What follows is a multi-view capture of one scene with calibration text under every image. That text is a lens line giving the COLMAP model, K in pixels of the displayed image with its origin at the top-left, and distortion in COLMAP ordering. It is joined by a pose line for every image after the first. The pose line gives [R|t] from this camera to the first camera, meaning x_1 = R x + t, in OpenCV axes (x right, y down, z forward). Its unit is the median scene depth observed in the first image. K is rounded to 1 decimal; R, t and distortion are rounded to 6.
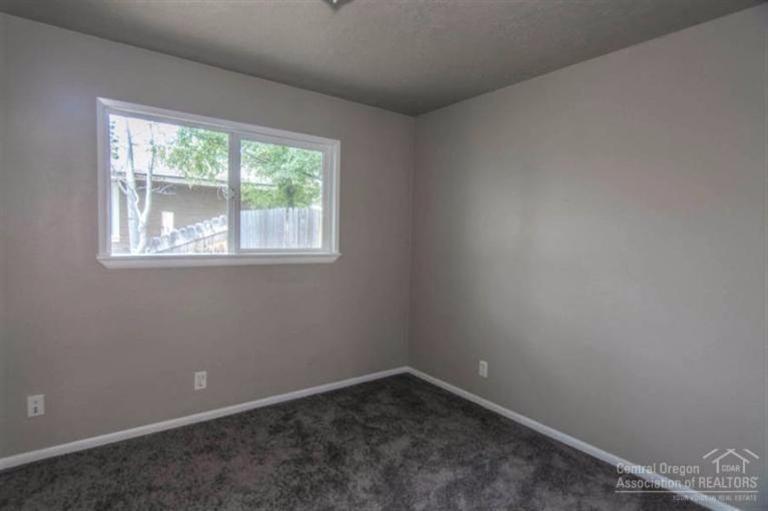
lens RADIAL K [[408.6, 0, 383.6], [0, 408.6, 256.2], [0, 0, 1]] dist [0.001711, -0.000082]
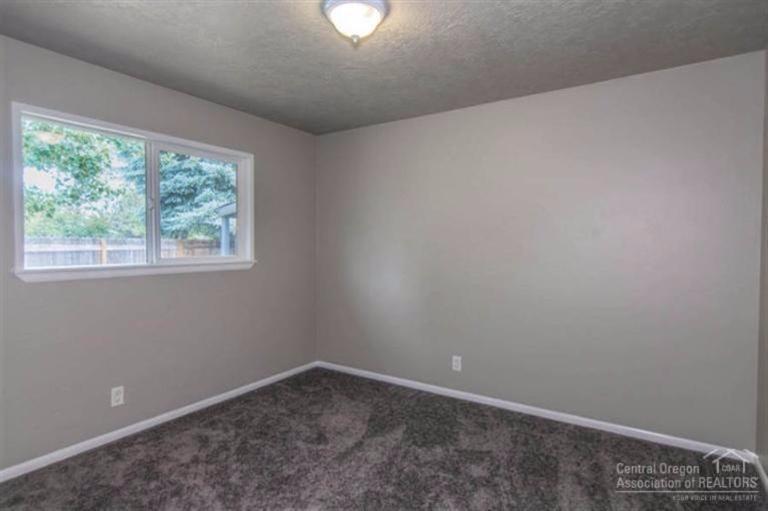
lens RADIAL K [[408.6, 0, 384.6], [0, 408.6, 252.2], [0, 0, 1]] dist [0.001711, -0.000082]
pose [[0.941491, -0.024852, 0.336120, -0.160399], [0.032831, 0.999297, -0.018078, 0.002786], [-0.335435, 0.028055, 0.941646, -0.121494]]
